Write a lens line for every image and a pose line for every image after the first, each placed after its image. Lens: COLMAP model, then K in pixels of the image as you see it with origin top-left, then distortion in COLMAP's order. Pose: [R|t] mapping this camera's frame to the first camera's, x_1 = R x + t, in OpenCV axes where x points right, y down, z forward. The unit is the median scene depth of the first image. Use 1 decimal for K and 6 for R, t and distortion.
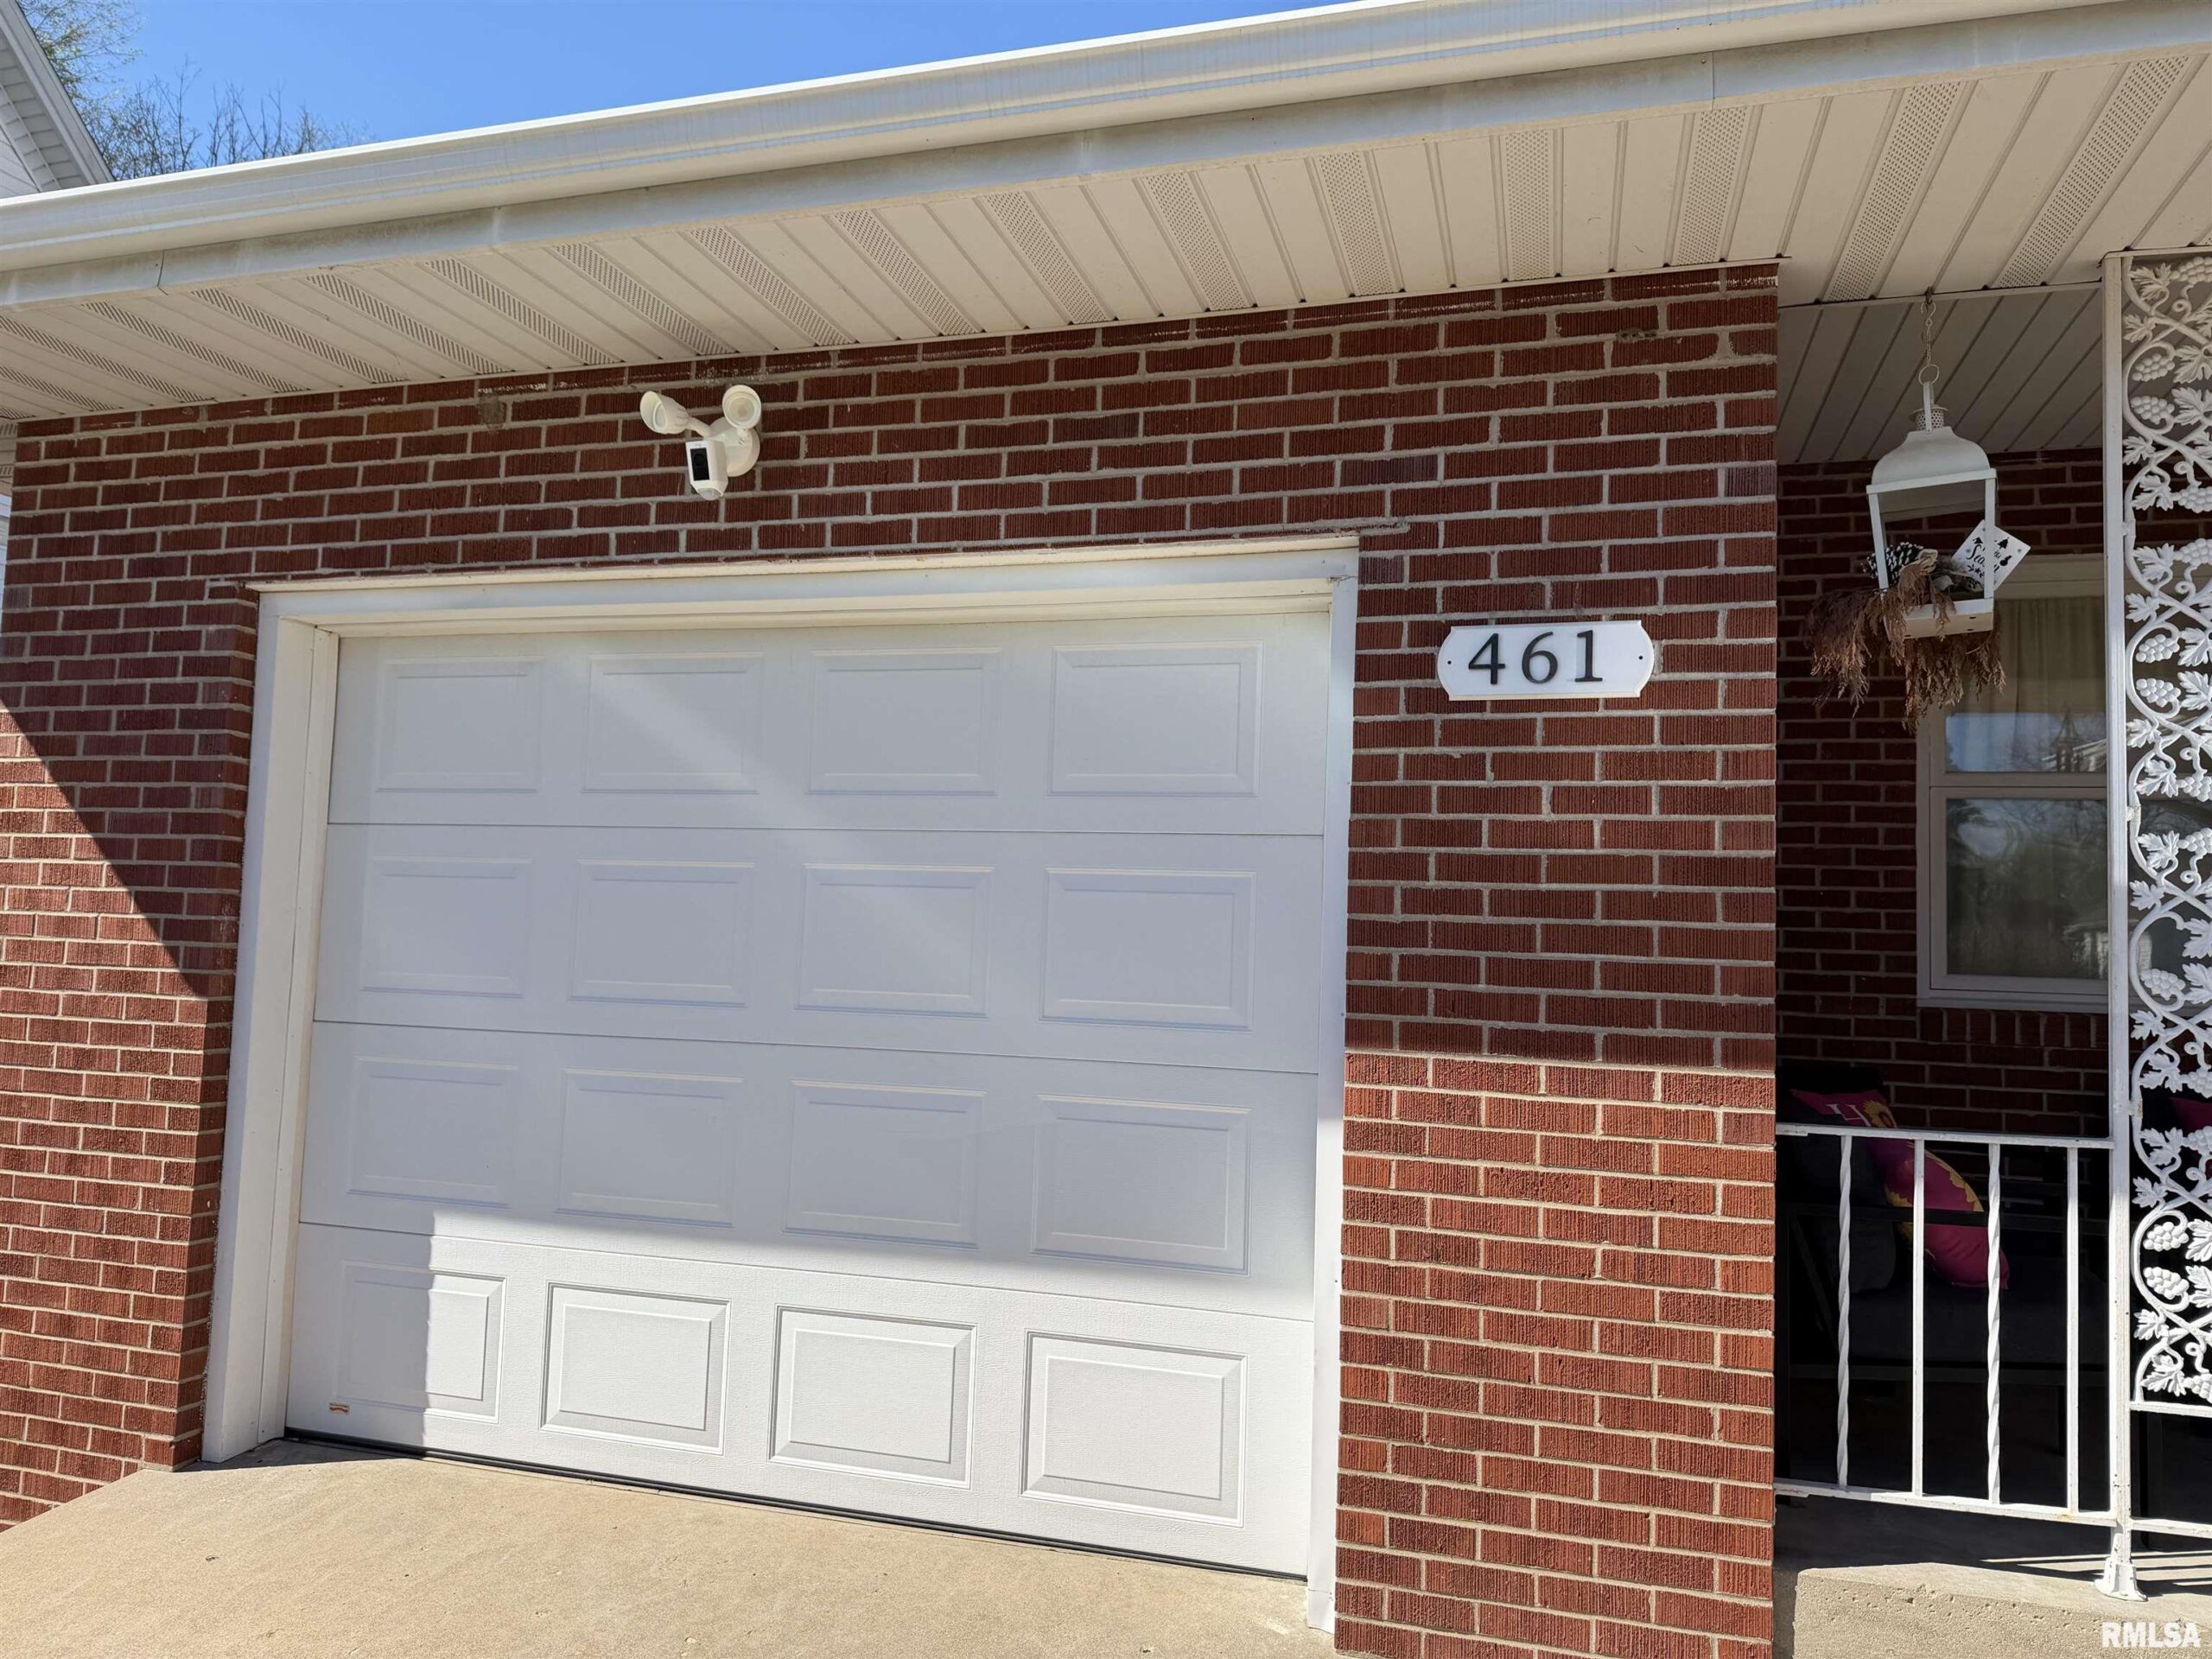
lens RADIAL K [[1297.5, 0, 1113.1], [0, 1297.5, 879.8], [0, 0, 1]] dist [0.037612, -0.000823]
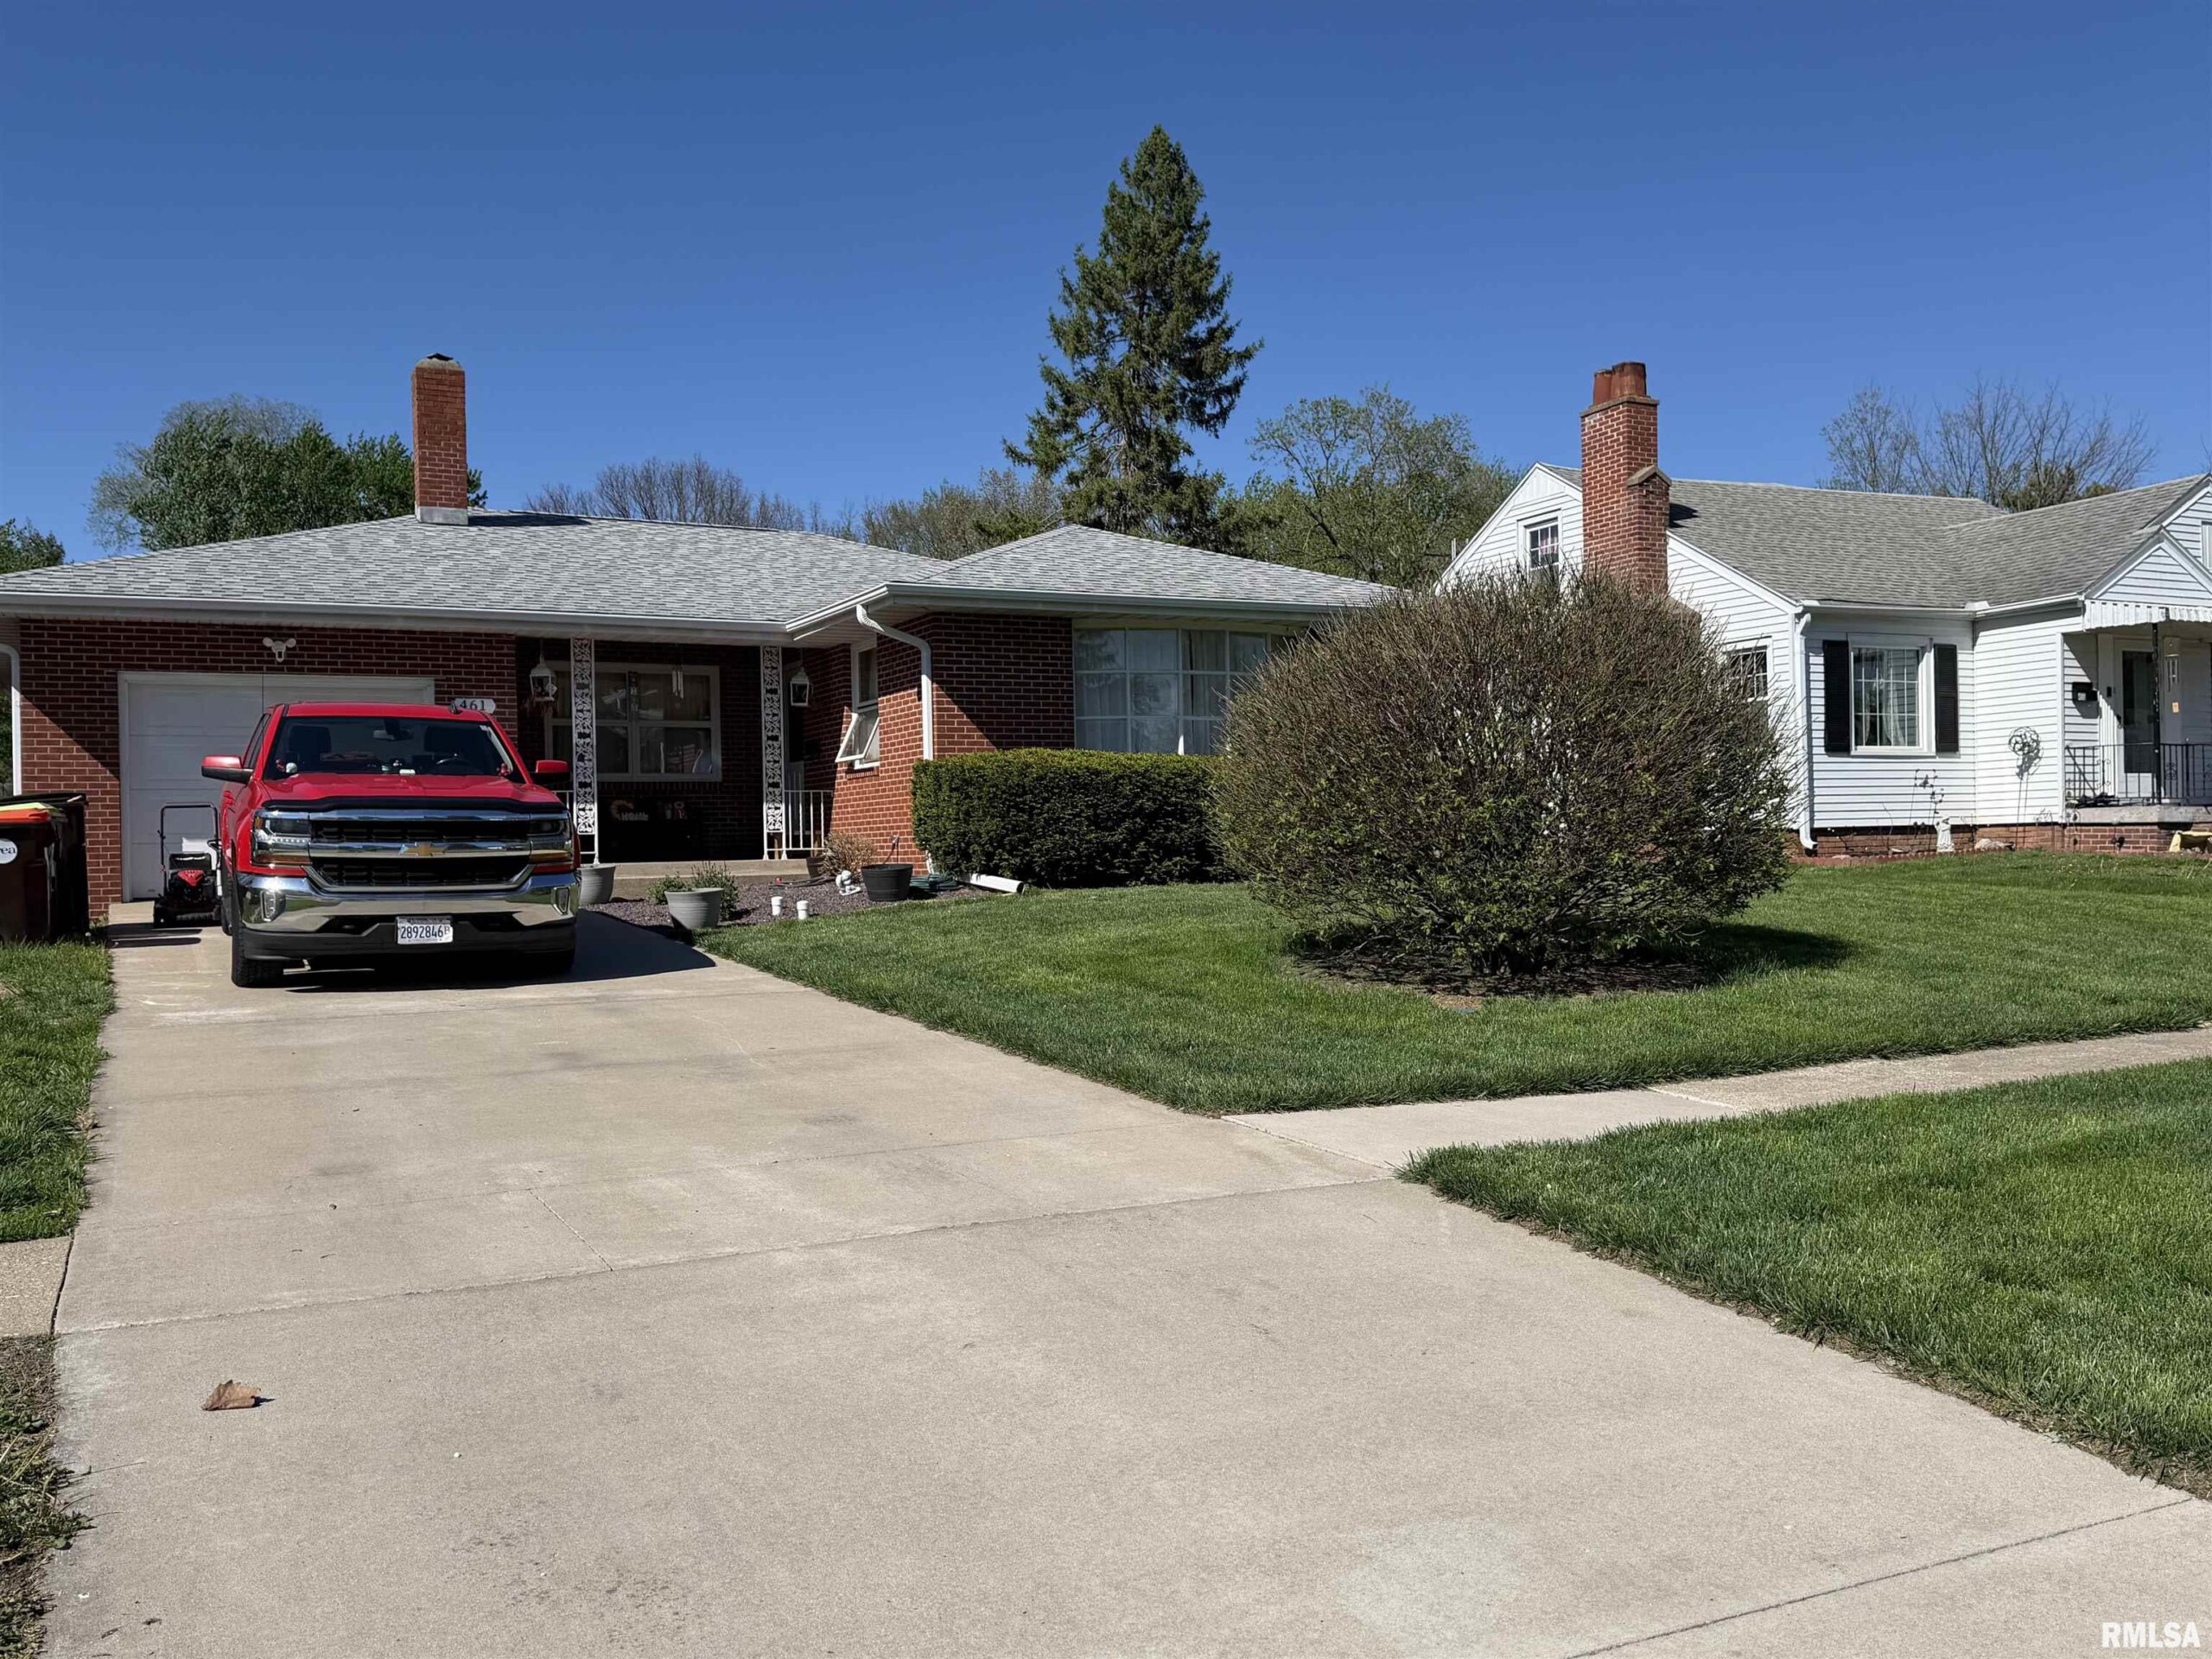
lens RADIAL K [[1837.4, 0, 1106.0], [0, 1837.4, 829.5], [0, 0, 1]] dist [0.208042, -0.386927]
pose [[0.761886, -0.040414, 0.646449, -2.667404], [0.013807, 0.998838, 0.046172, 0.016986], [-0.647564, -0.026252, 0.761559, -6.500582]]
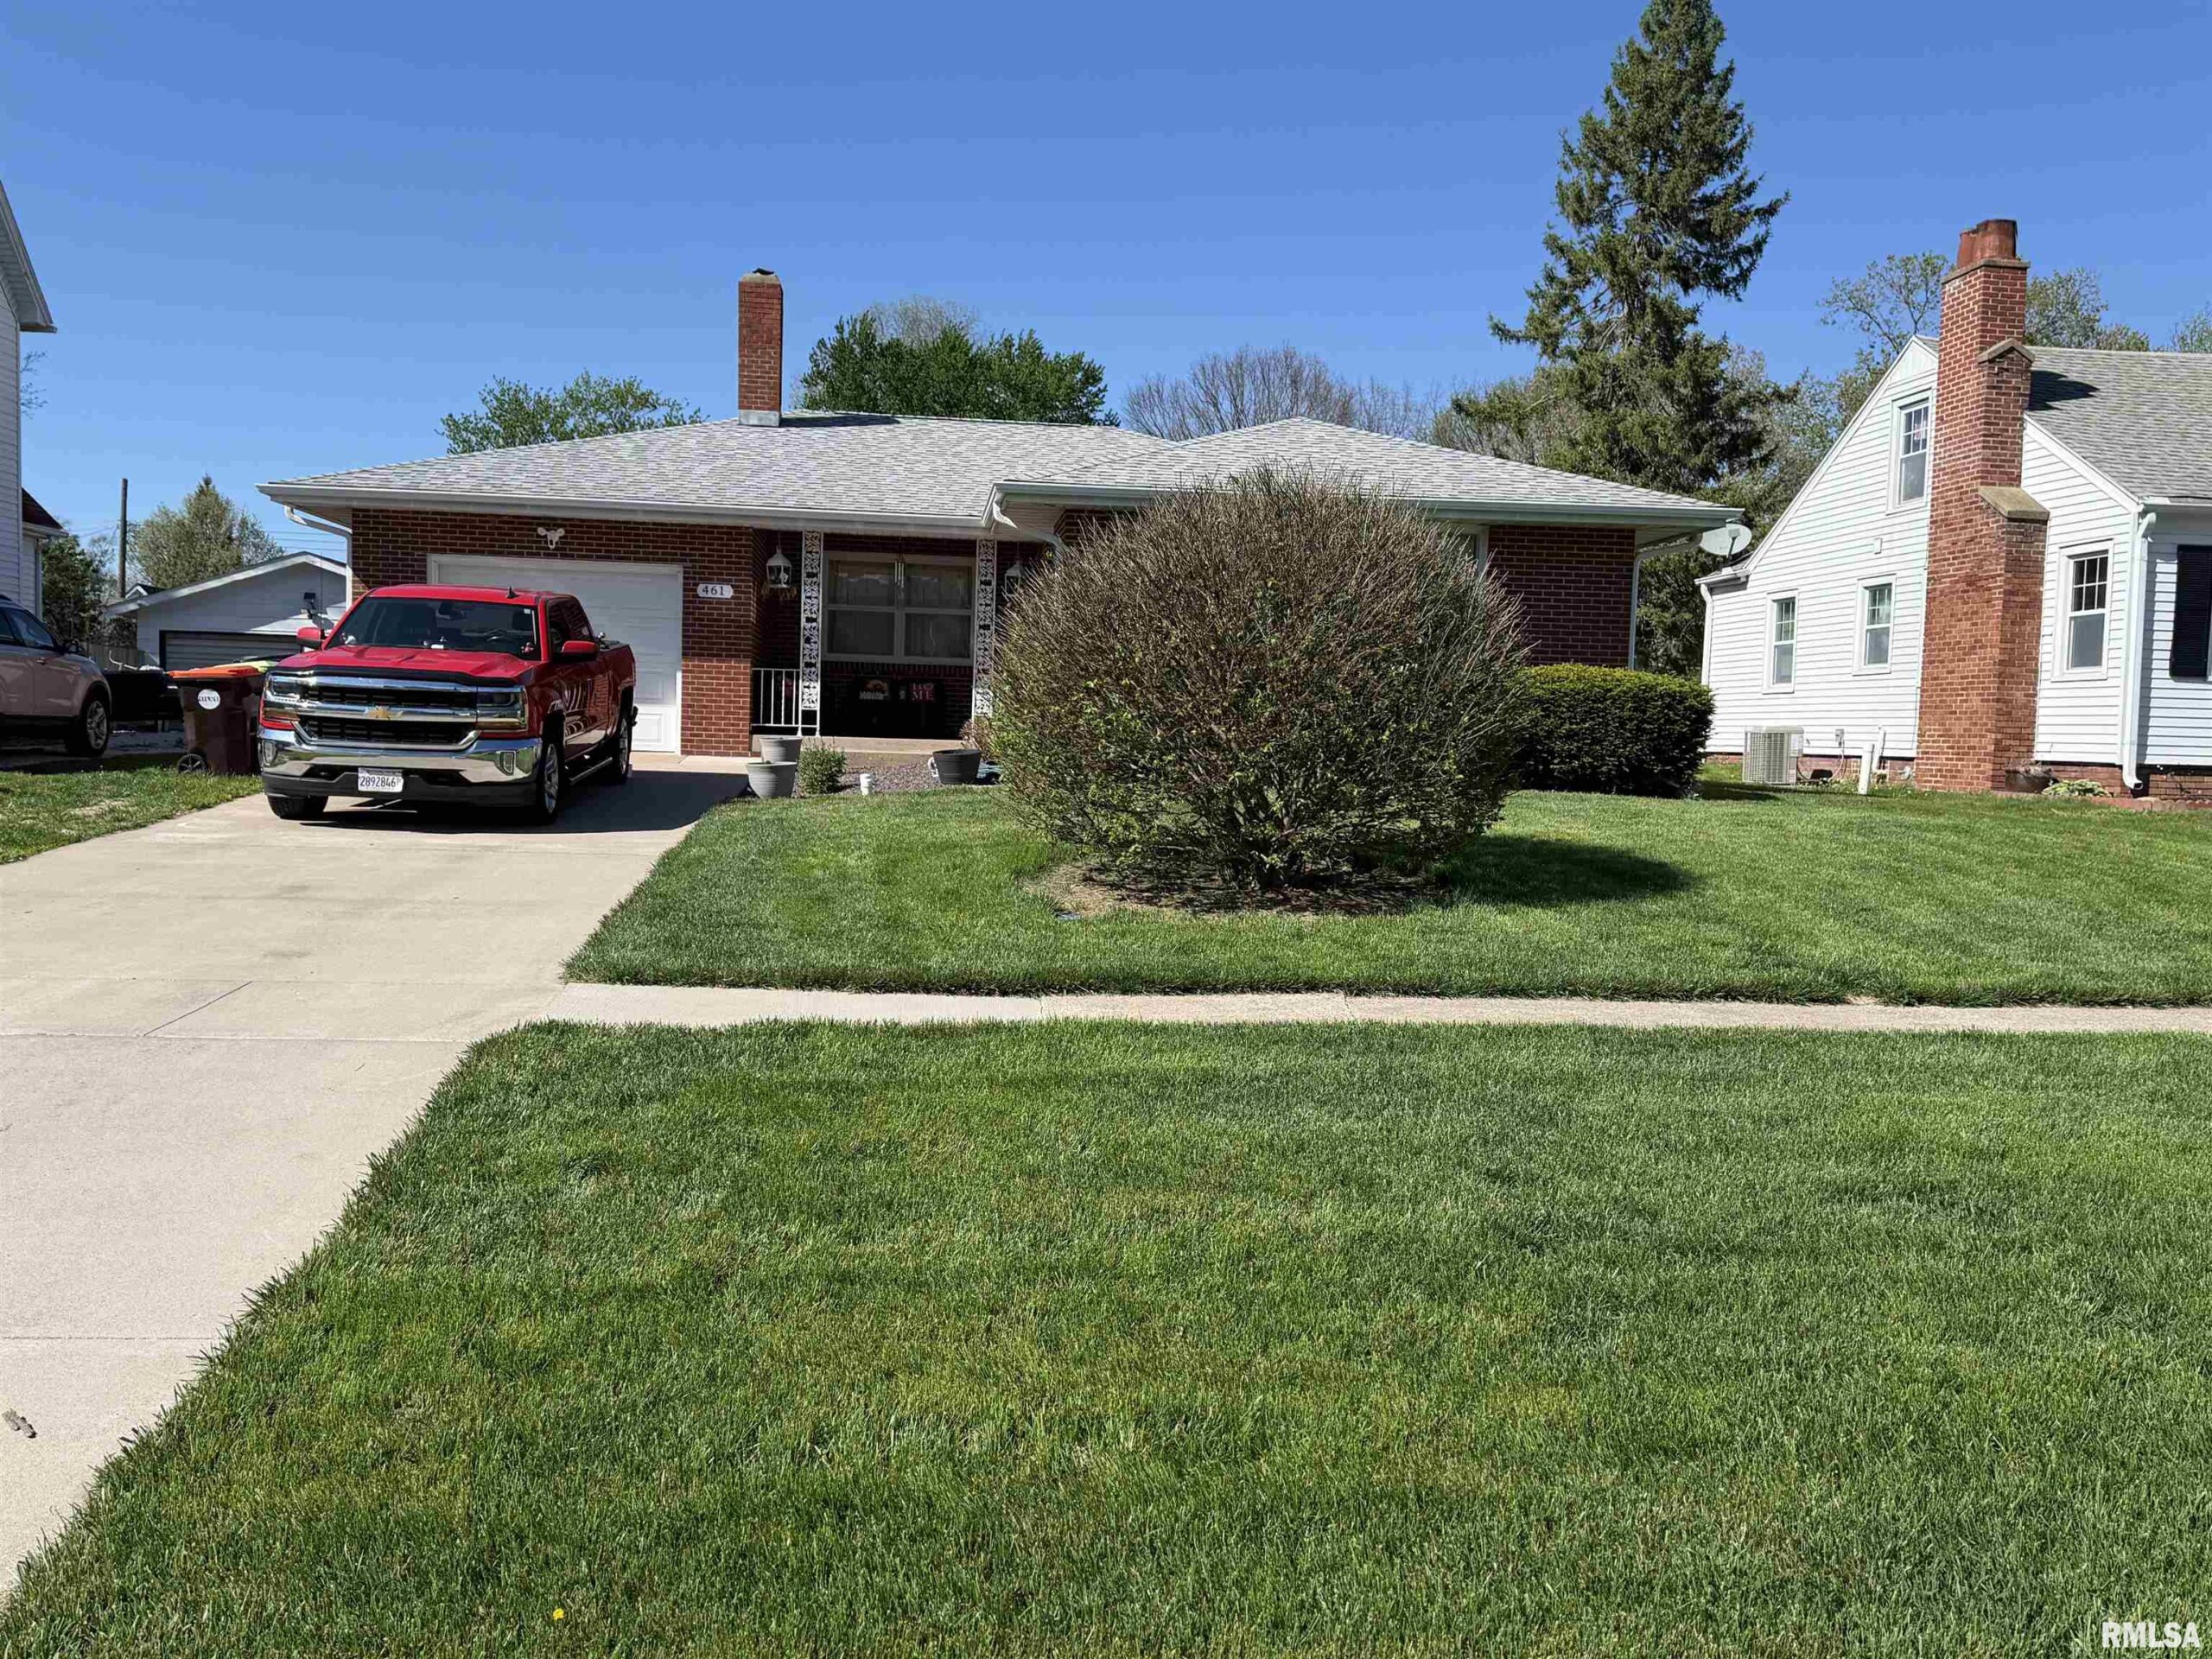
lens RADIAL K [[1837.4, 0, 1106.0], [0, 1837.4, 829.5], [0, 0, 1]] dist [0.208042, -0.386927]
pose [[0.941366, -0.021028, 0.336730, -0.878439], [-0.016423, 0.994017, 0.107987, -0.030401], [-0.336986, -0.107185, 0.935388, -7.741429]]
